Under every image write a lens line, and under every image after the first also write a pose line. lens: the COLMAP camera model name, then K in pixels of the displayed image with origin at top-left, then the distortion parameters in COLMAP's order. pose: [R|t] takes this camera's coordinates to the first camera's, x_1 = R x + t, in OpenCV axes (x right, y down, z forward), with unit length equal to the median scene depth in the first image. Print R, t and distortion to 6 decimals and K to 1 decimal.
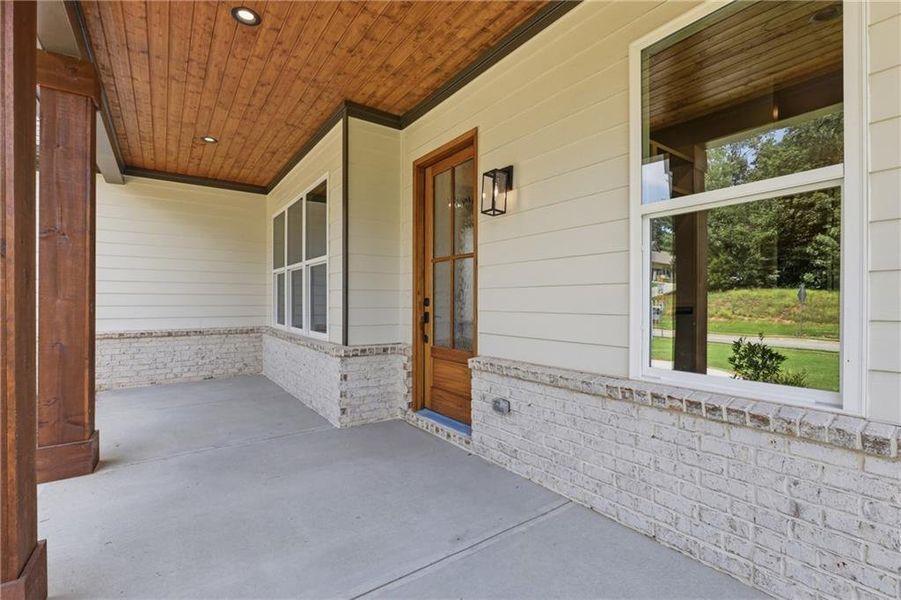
lens RADIAL K [[408.0, 0, 451.0], [0, 408.0, 301.7], [0, 0, 1]] dist [0.000292, 0.003579]
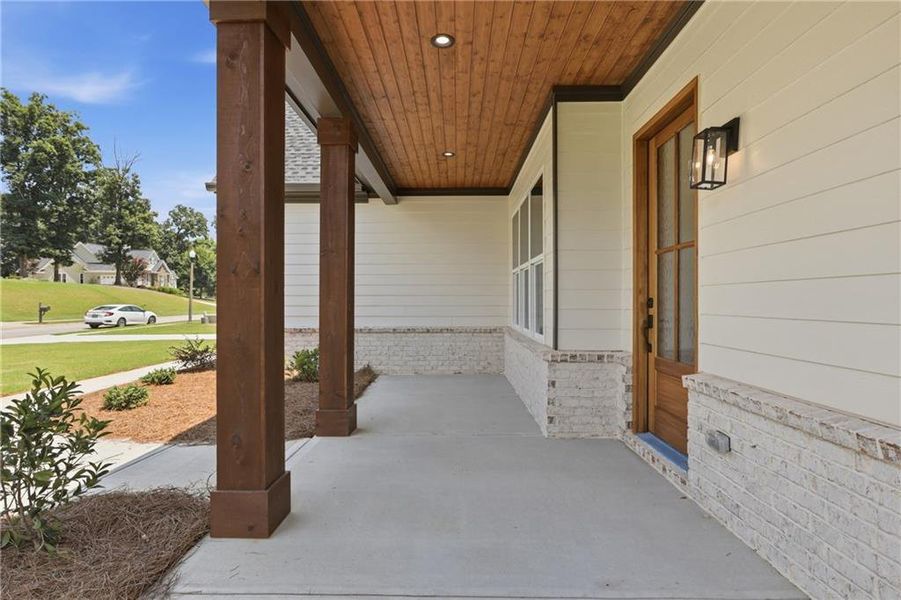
lens RADIAL K [[455.6, 0, 450.6], [0, 455.6, 299.7], [0, 0, 1]] dist [0.014711, 0.003480]
pose [[0.809005, -0.004180, -0.587787, 0.182027], [0.002369, 0.999990, -0.003851, -0.003083], [0.587797, 0.001723, 0.809007, 0.021158]]
